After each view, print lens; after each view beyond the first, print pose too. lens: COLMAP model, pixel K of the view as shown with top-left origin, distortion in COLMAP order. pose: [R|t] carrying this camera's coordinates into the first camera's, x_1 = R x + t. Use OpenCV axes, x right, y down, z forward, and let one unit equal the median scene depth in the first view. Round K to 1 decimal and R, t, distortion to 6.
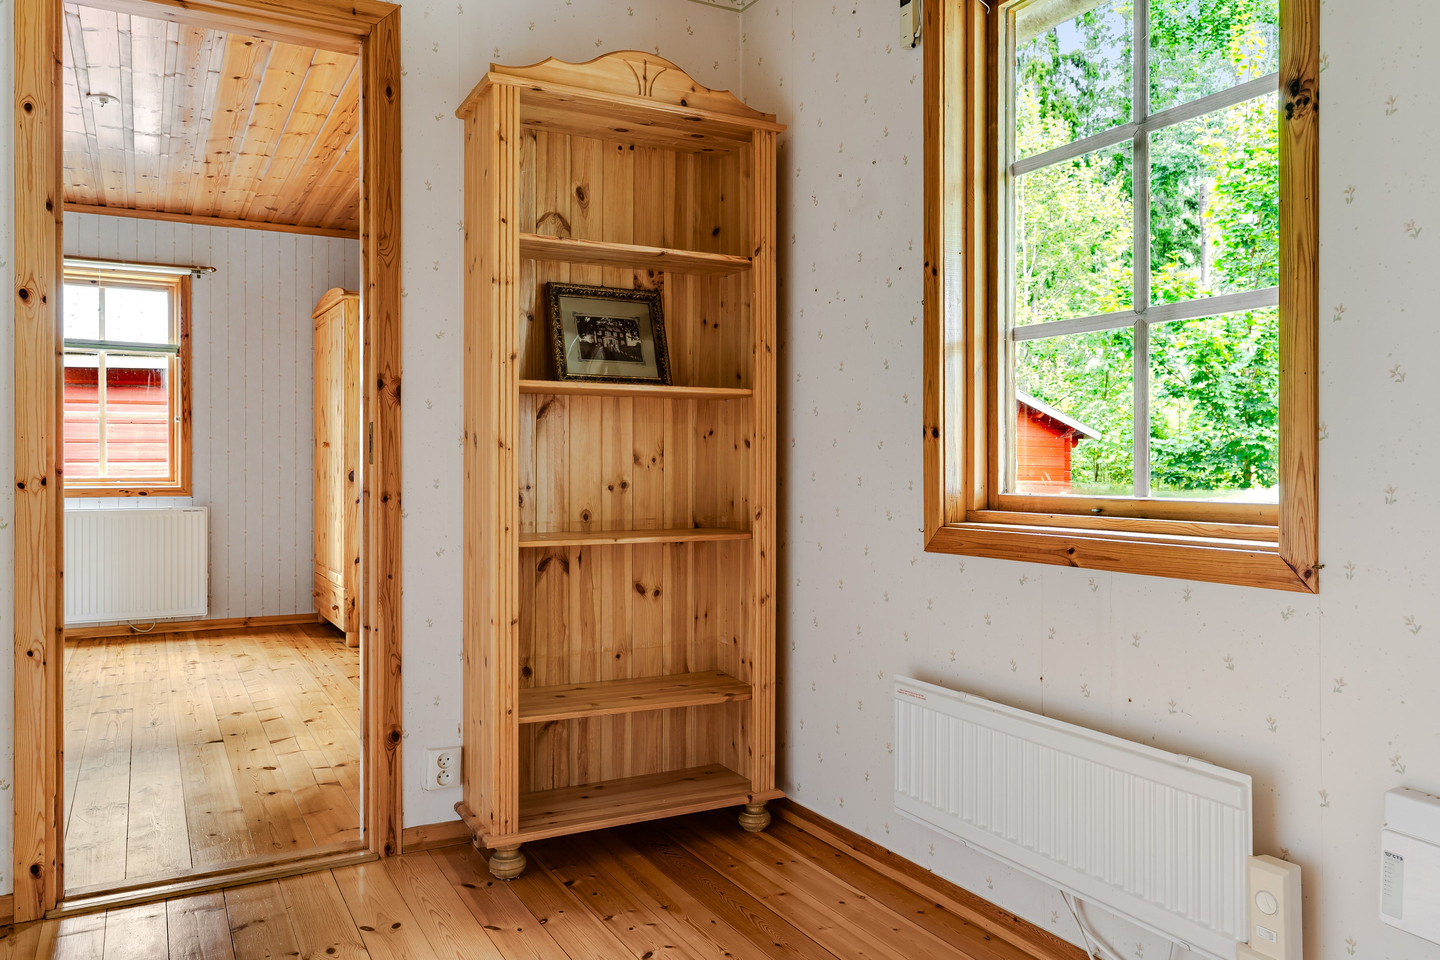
lens RADIAL K [[1048.4, 0, 721.2], [0, 1048.4, 473.3], [0, 0, 1]] dist [-0.003428, 0.005124]
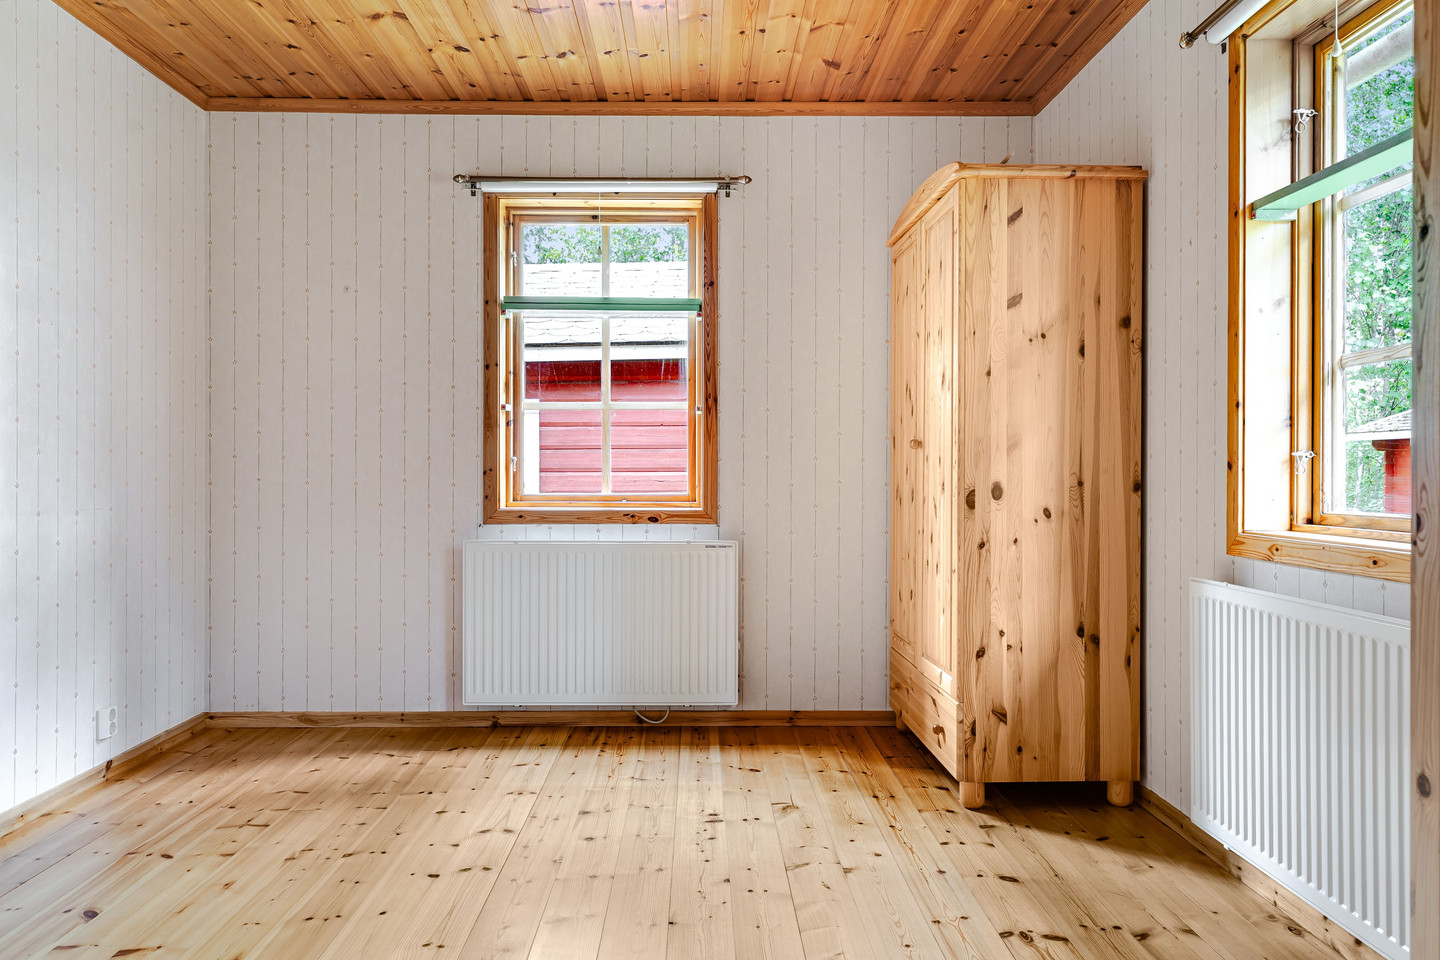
lens RADIAL K [[1048.4, 0, 720.5], [0, 1048.4, 475.8], [0, 0, 1]] dist [-0.003428, 0.005124]
pose [[0.887520, 0.000899, -0.460767, -0.196807], [-0.002811, 0.999990, -0.003464, -0.006670], [0.460760, 0.004369, 0.887514, 0.410452]]
